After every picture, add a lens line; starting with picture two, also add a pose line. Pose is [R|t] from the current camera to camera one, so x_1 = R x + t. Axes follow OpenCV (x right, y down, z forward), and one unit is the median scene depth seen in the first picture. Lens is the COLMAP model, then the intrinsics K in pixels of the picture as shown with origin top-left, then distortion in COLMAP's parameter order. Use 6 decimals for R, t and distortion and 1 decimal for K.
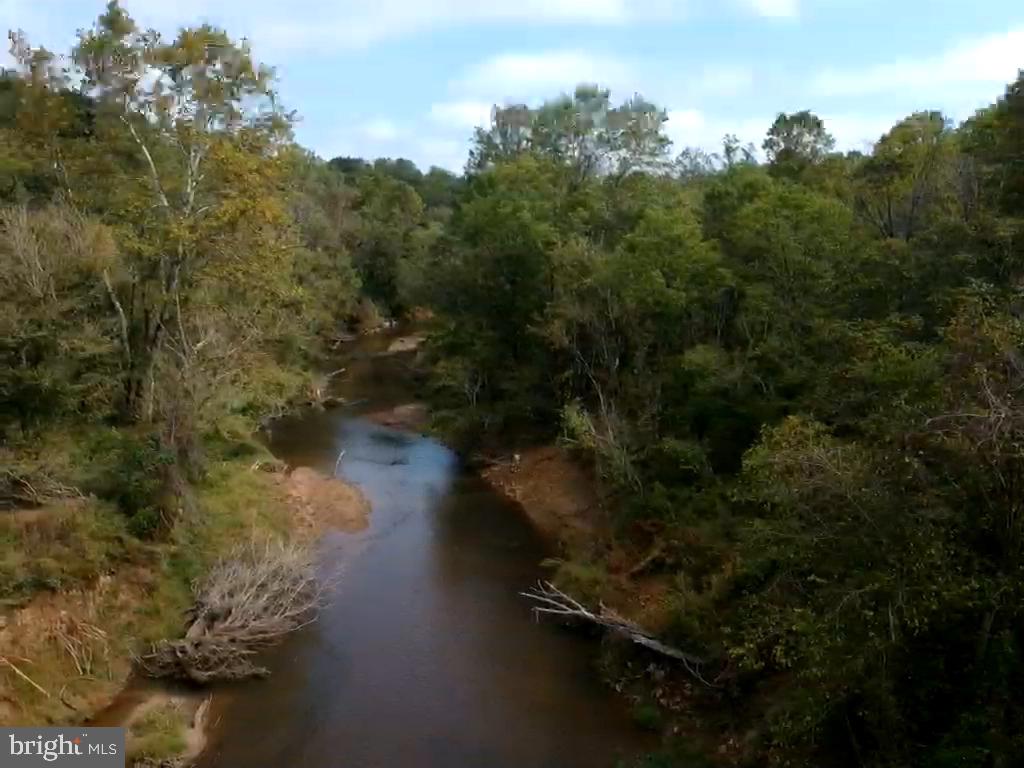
lens RADIAL K [[828.0, 0, 515.1], [0, 828.0, 384.3], [0, 0, 1]] dist [0.017003, -0.022579]
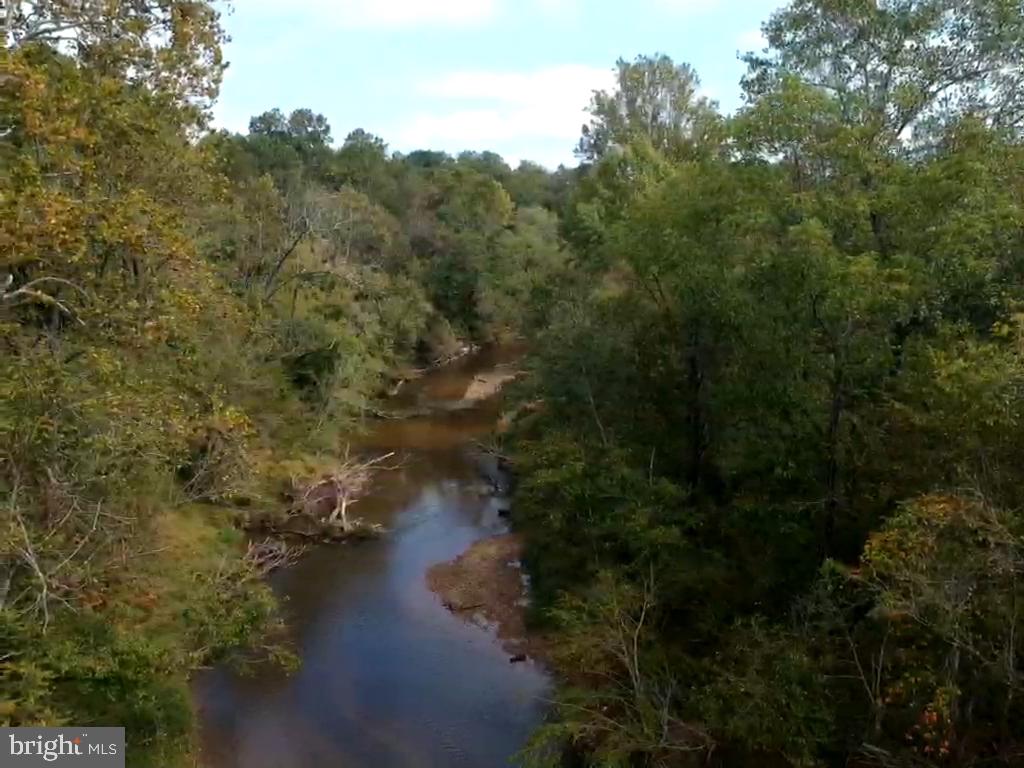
lens RADIAL K [[828.0, 0, 530.0], [0, 828.0, 391.1], [0, 0, 1]] dist [0.017003, -0.022579]
pose [[0.996497, 0.018248, -0.081616, -0.067612], [-0.017485, 0.999797, 0.010055, -0.115737], [0.081783, -0.008593, 0.996613, 0.532365]]
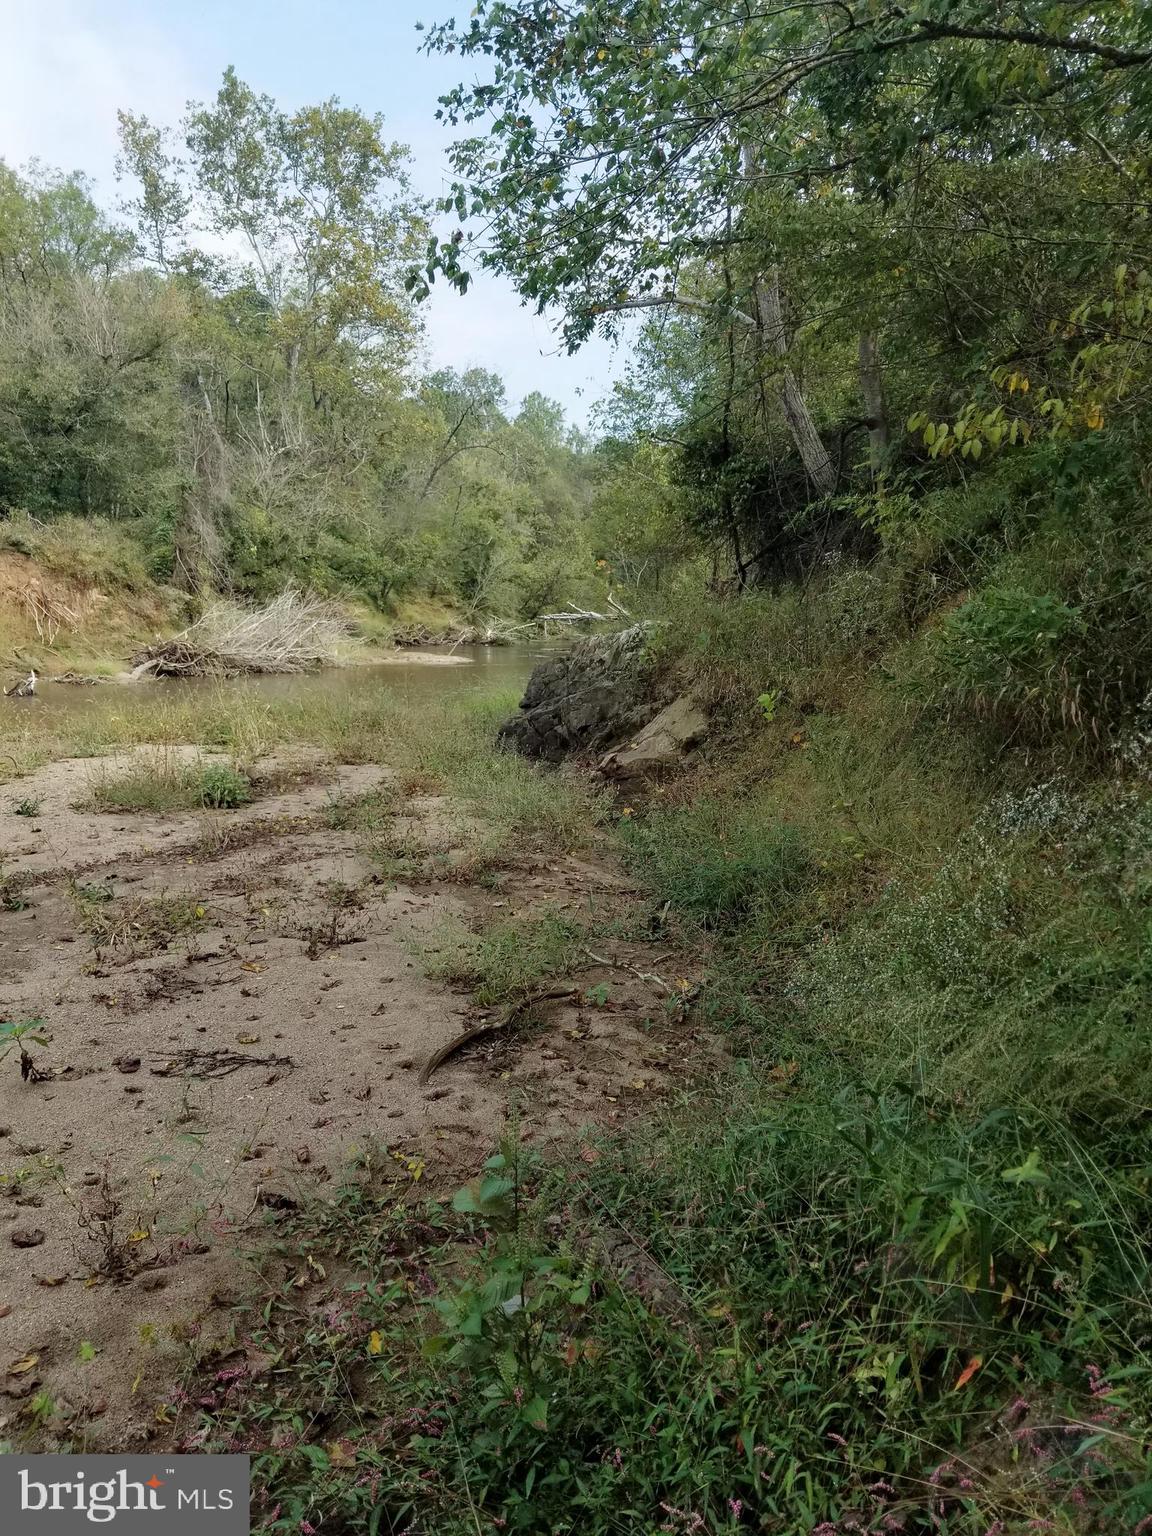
lens RADIAL K [[1185.4, 0, 588.5], [0, 1185.4, 762.8], [0, 0, 1]] dist [0.021379, -0.050962]
pose [[0.968888, 0.061062, -0.239850, 0.168322], [-0.070416, 0.997048, -0.030617, 0.209711], [0.237272, 0.046554, 0.970327, -0.054665]]
